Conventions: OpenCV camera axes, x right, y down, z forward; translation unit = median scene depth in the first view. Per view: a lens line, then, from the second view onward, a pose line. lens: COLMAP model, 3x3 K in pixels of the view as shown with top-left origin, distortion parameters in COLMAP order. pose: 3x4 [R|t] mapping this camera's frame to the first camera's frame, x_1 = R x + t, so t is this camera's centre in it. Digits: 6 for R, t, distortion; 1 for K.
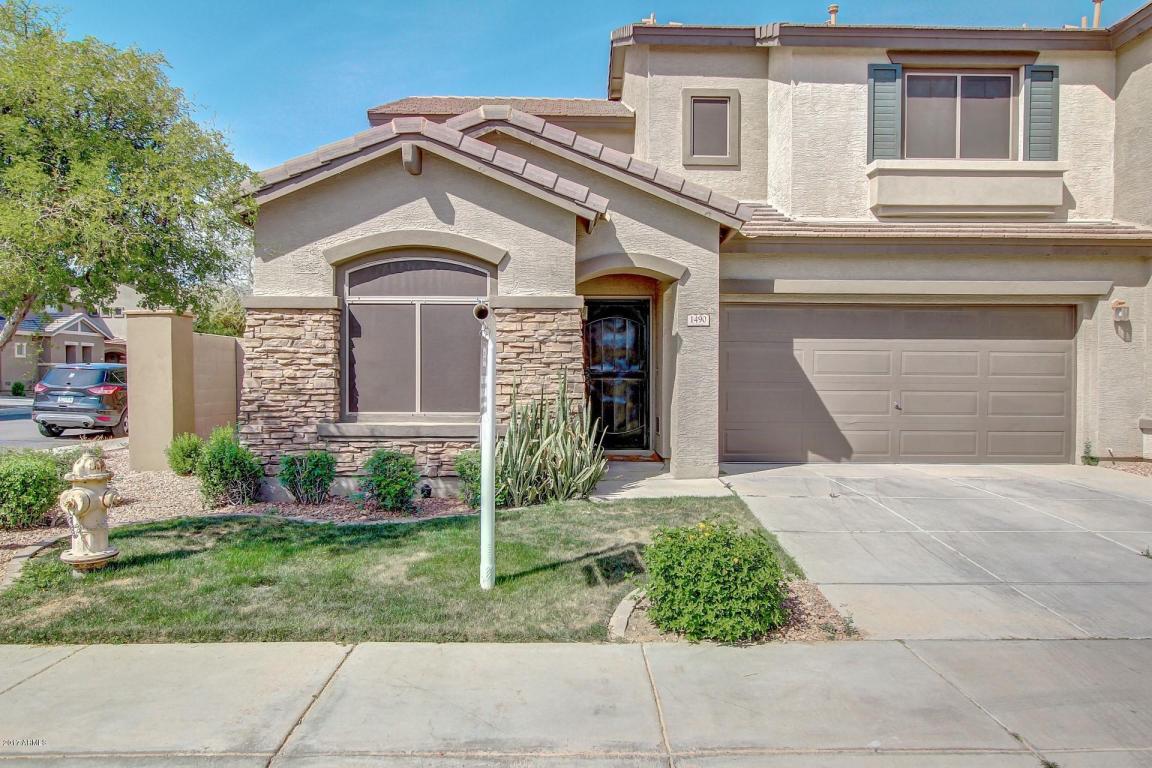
lens RADIAL K [[772.6, 0, 572.7], [0, 772.6, 383.0], [0, 0, 1]] dist [-0.010282, 0.003532]
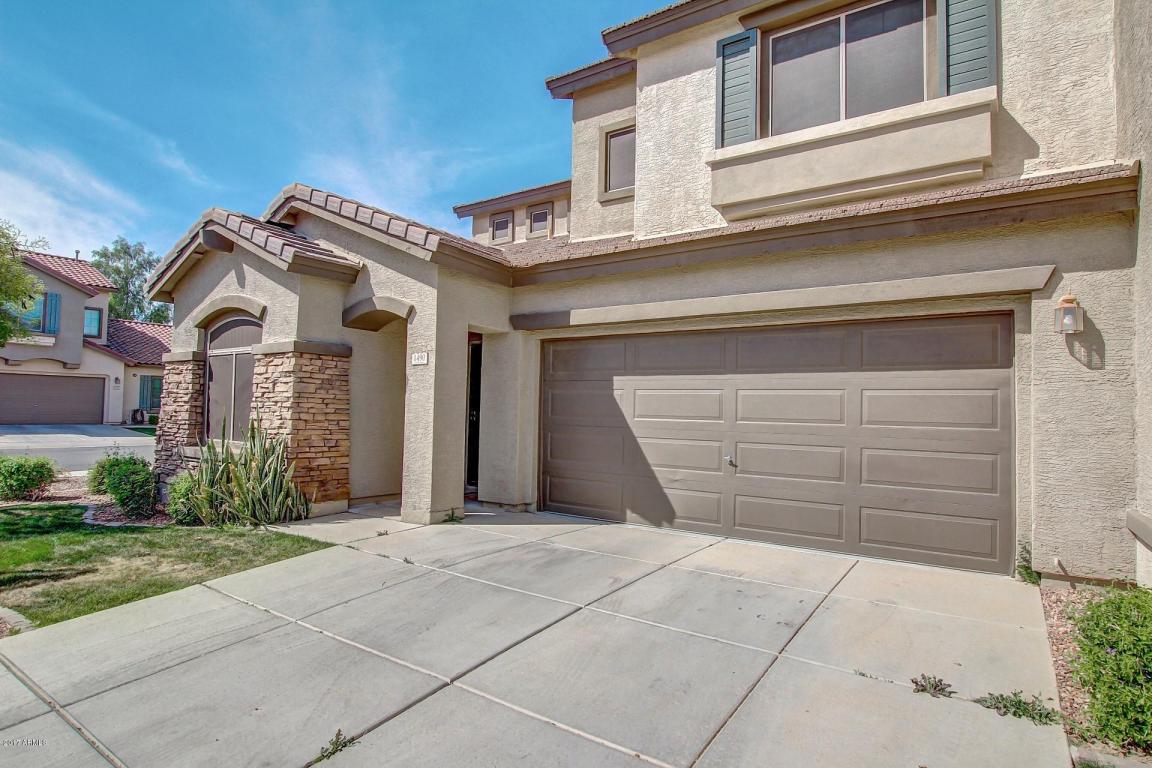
lens RADIAL K [[615.3, 0, 575.5], [0, 615.3, 384.5], [0, 0, 1]] dist [-0.024637, -0.000311]
pose [[0.811736, -0.012830, -0.583883, 0.833176], [-0.023403, 0.998241, -0.054469, -0.012270], [0.583555, 0.057879, 0.810008, 0.531216]]
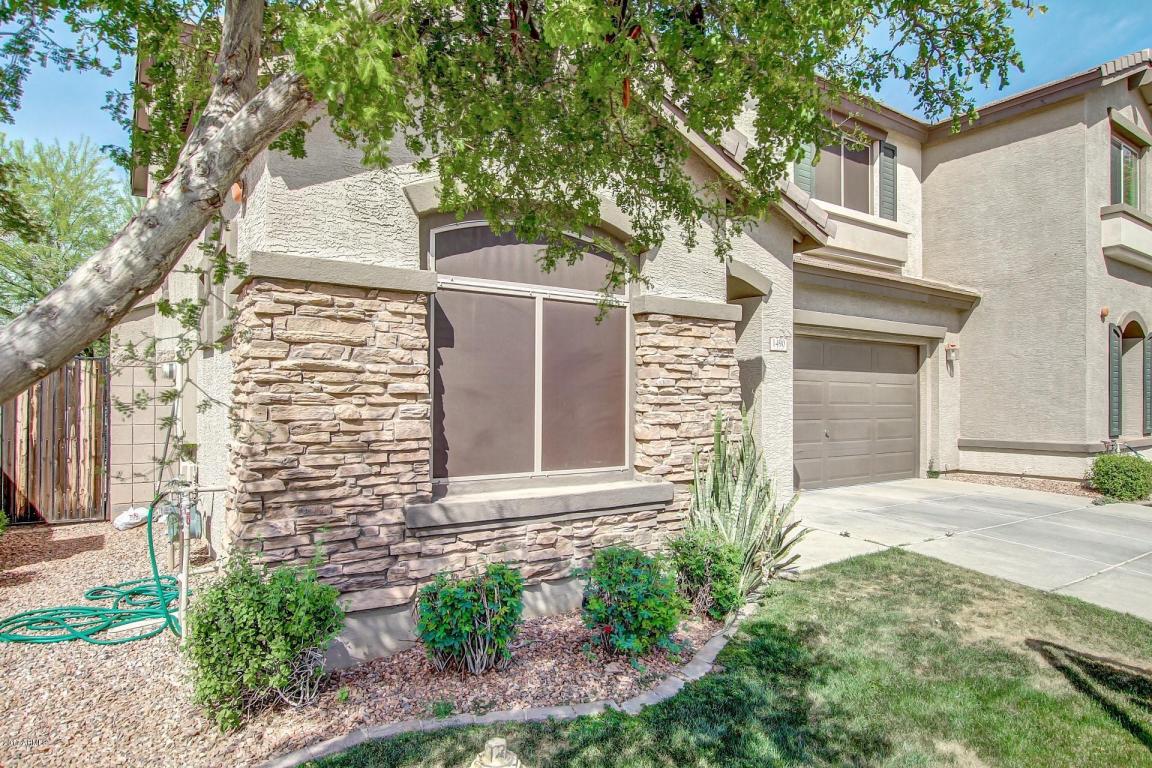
lens RADIAL K [[685.2, 0, 580.8], [0, 685.2, 388.3], [0, 0, 1]] dist [-0.021474, 0.000255]
pose [[0.826485, 0.008654, 0.562892, -0.489544], [0.004285, 0.999756, -0.021662, -0.017354], [-0.562942, 0.020315, 0.826247, 0.532078]]
